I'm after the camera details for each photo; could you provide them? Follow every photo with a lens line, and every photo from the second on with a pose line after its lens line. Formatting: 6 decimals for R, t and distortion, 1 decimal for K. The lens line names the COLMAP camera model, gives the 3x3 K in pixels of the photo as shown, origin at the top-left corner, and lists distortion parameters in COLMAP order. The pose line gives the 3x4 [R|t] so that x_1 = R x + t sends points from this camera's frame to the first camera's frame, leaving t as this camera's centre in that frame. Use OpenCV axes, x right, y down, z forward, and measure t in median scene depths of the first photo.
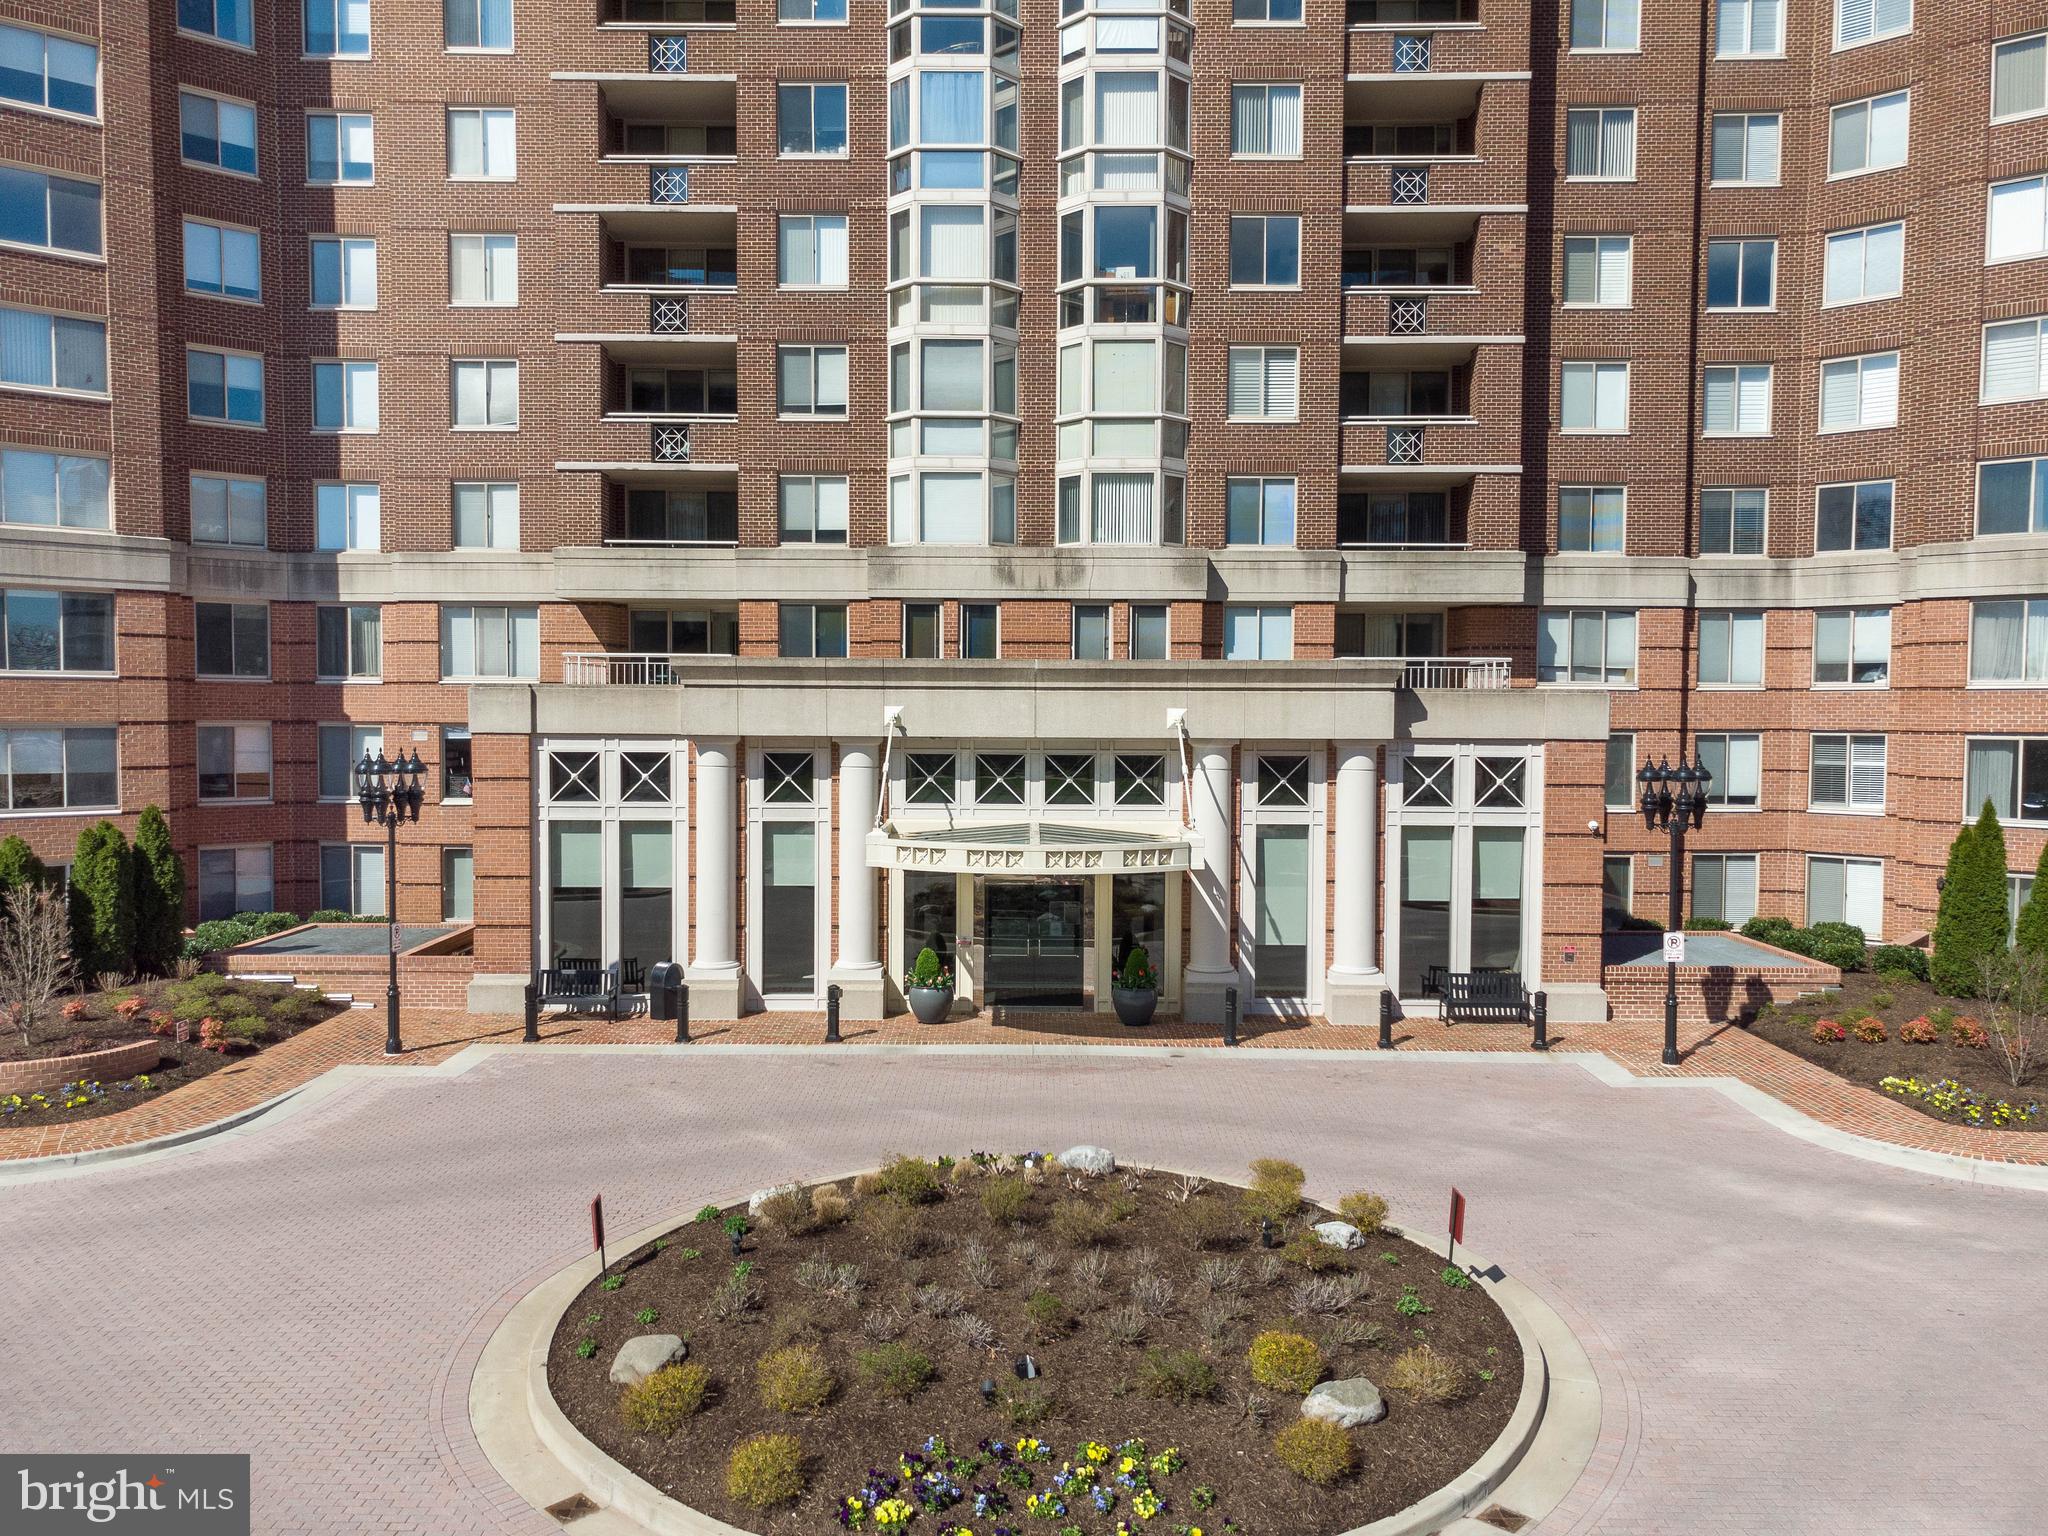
lens RADIAL K [[1518.4, 0, 1024.0], [0, 1518.4, 768.0], [0, 0, 1]] dist [0.059490, -0.050891]
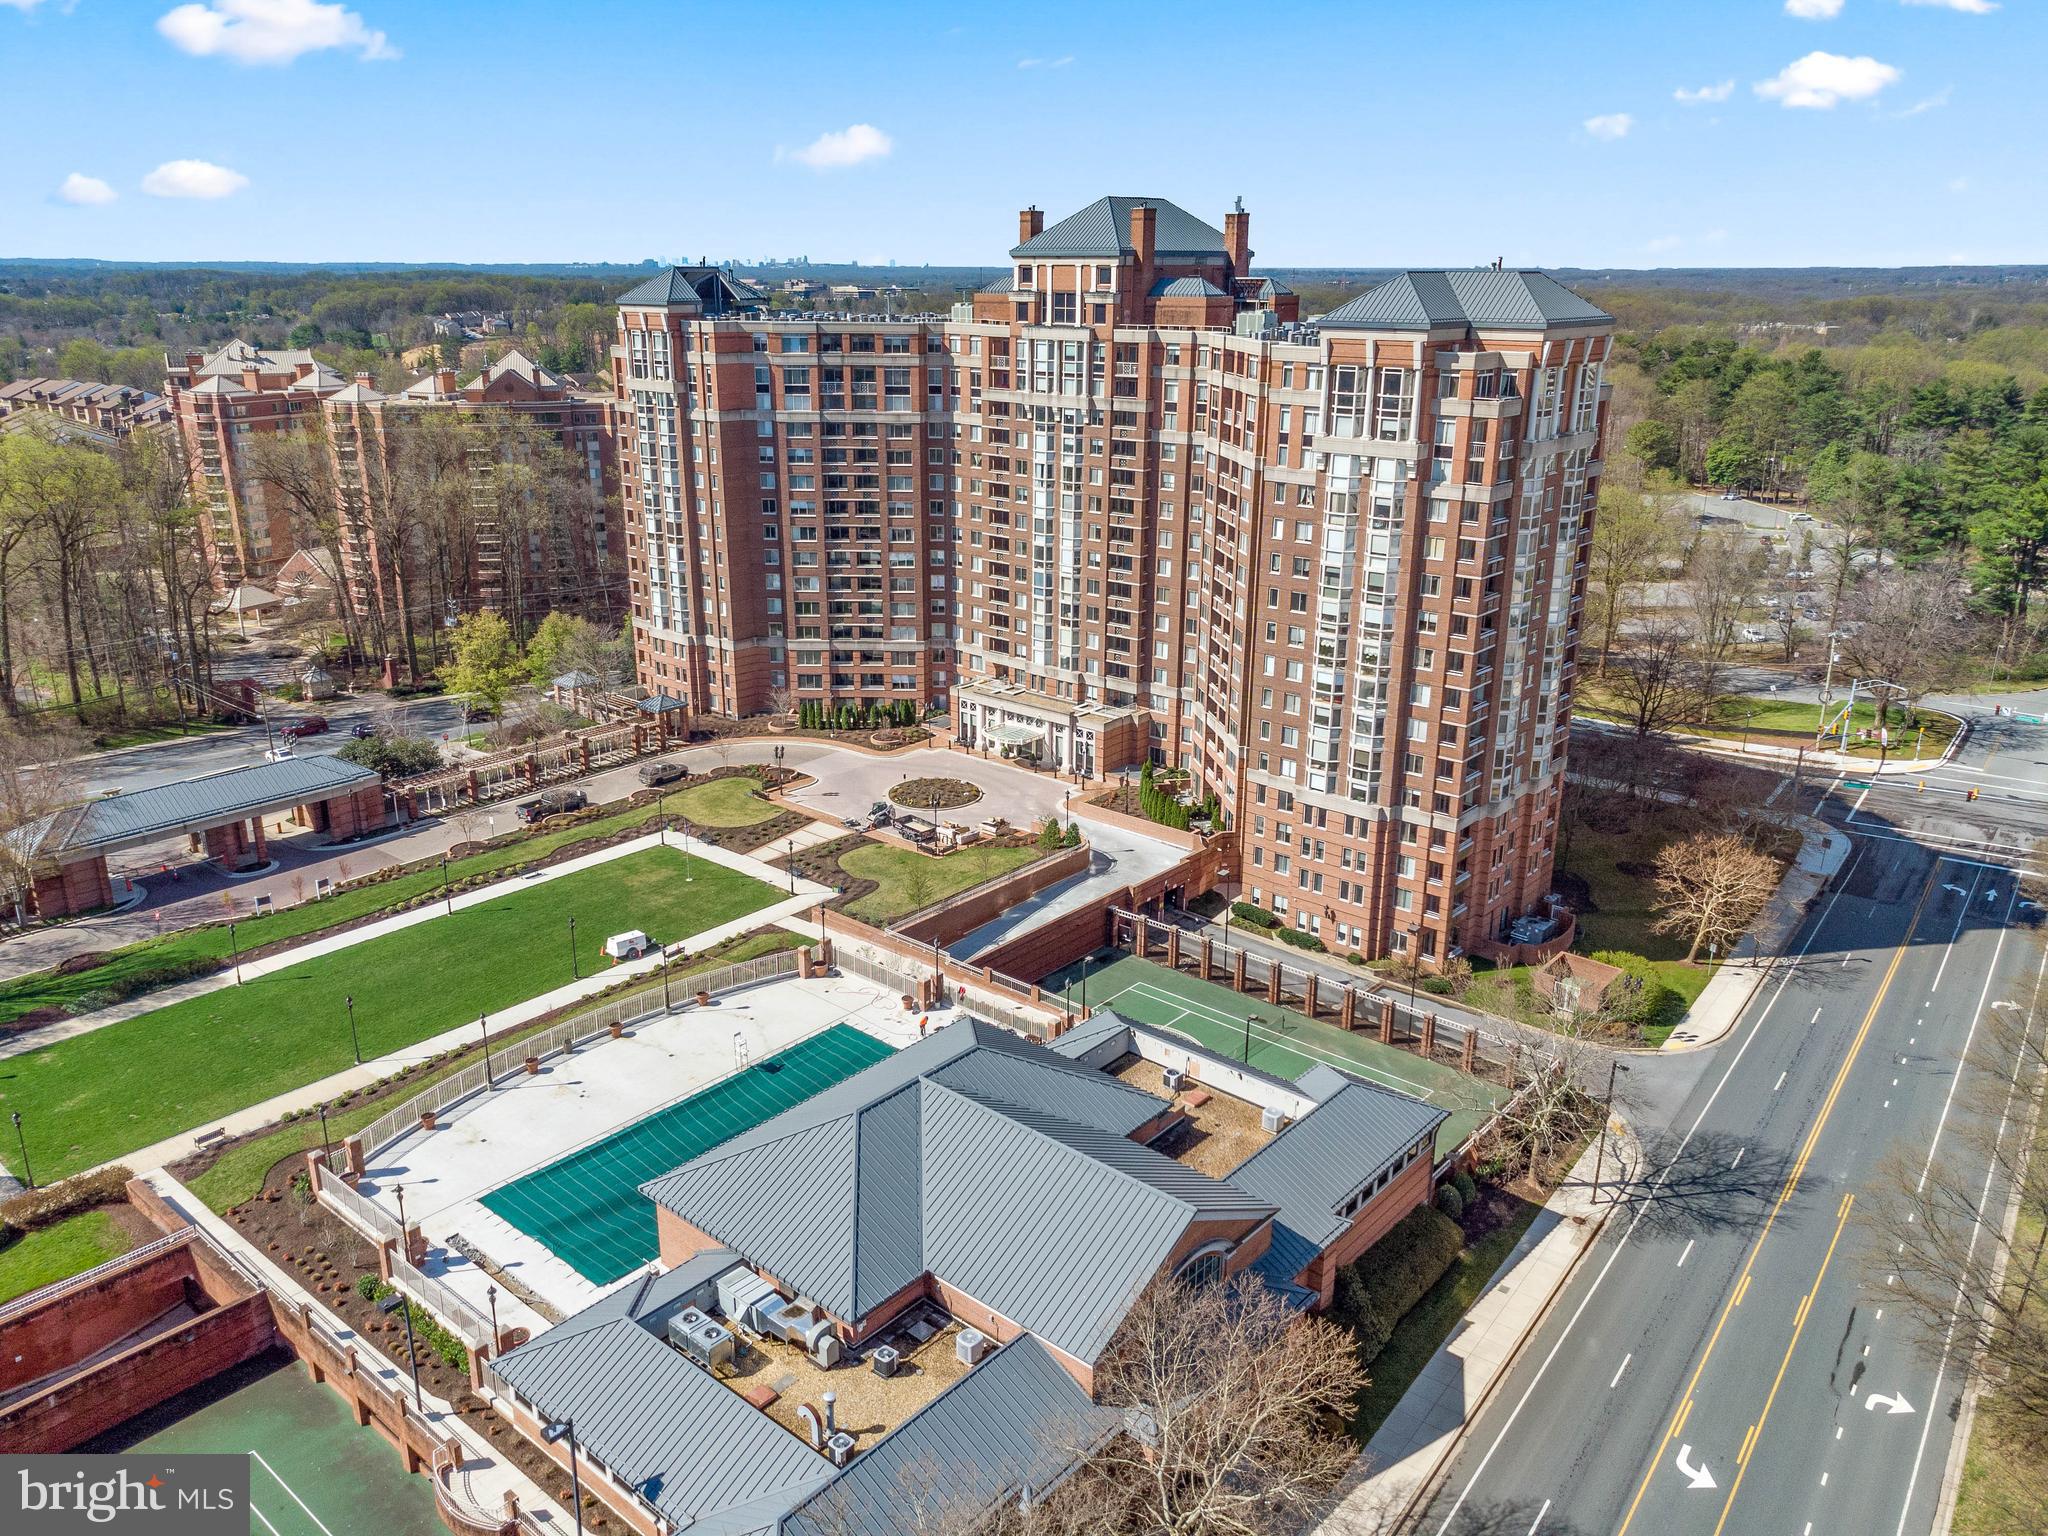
lens RADIAL K [[1506.8, 0, 1024.0], [0, 1506.8, 768.0], [0, 0, 1]] dist [0.138225, -0.350679]
pose [[0.765574, 0.201777, -0.610887, 2.960615], [-0.029156, 0.959449, 0.280369, -1.190472], [0.642687, -0.196832, 0.740413, -2.709754]]
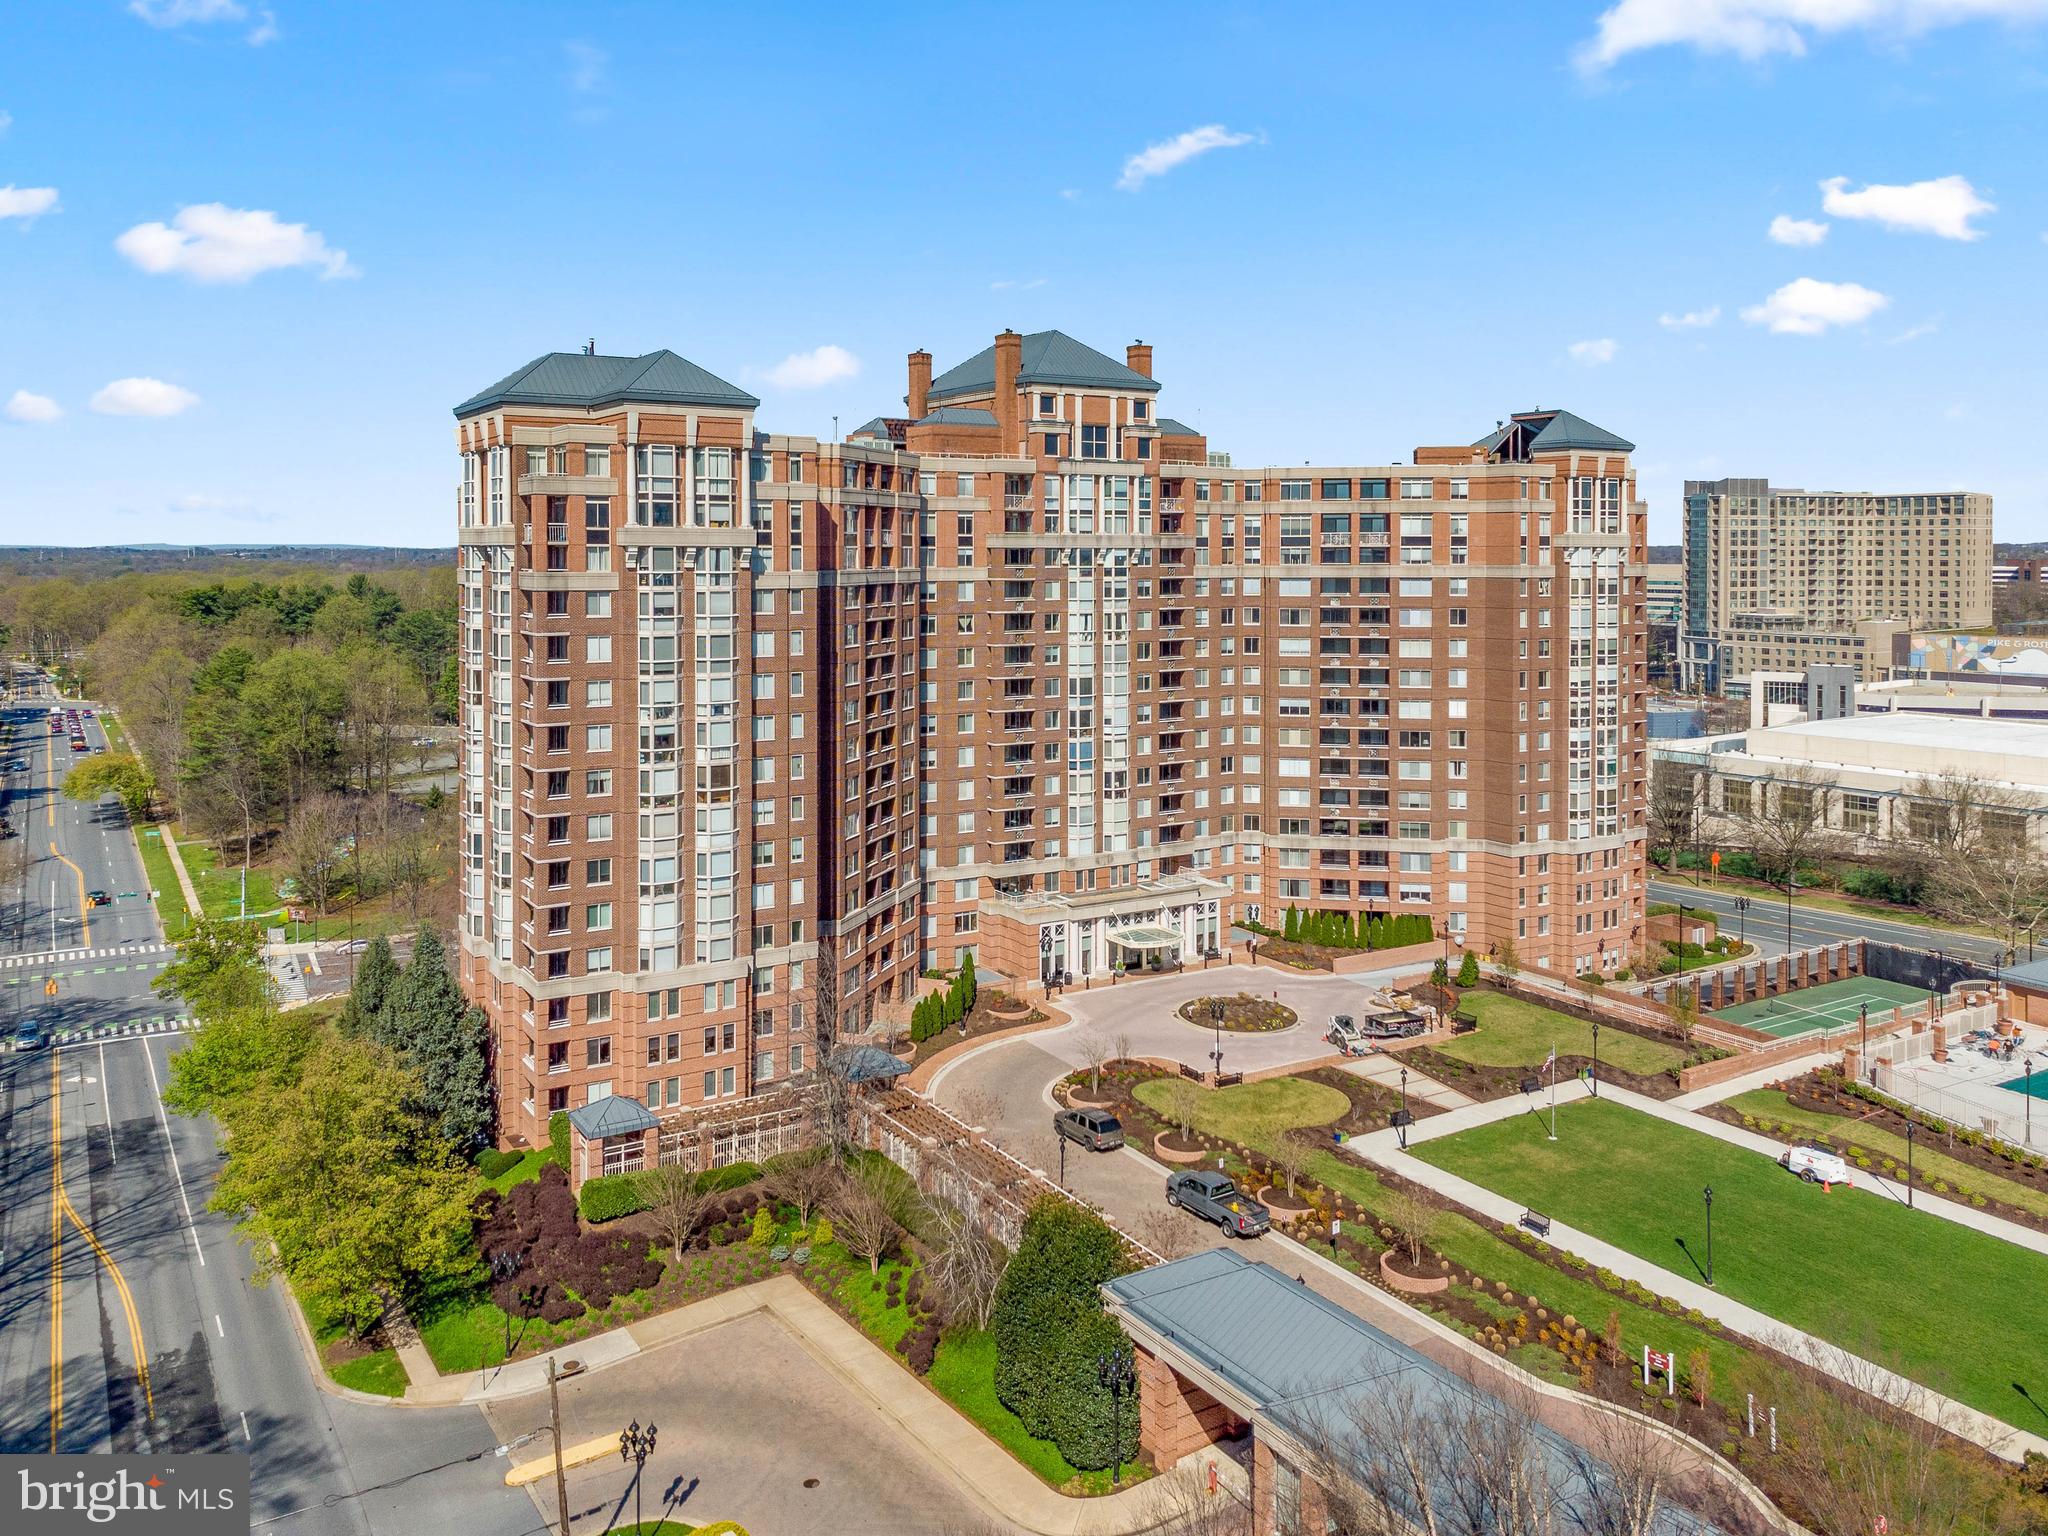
lens RADIAL K [[1560.5, 0, 1019.6], [0, 1560.5, 605.8], [0, 0, 1]] dist [0.082721, -0.063209]
pose [[0.846006, -0.021794, 0.532728, -2.371146], [0.026028, 0.999661, -0.000437, -0.806084], [-0.532538, 0.014236, 0.846286, -2.405033]]
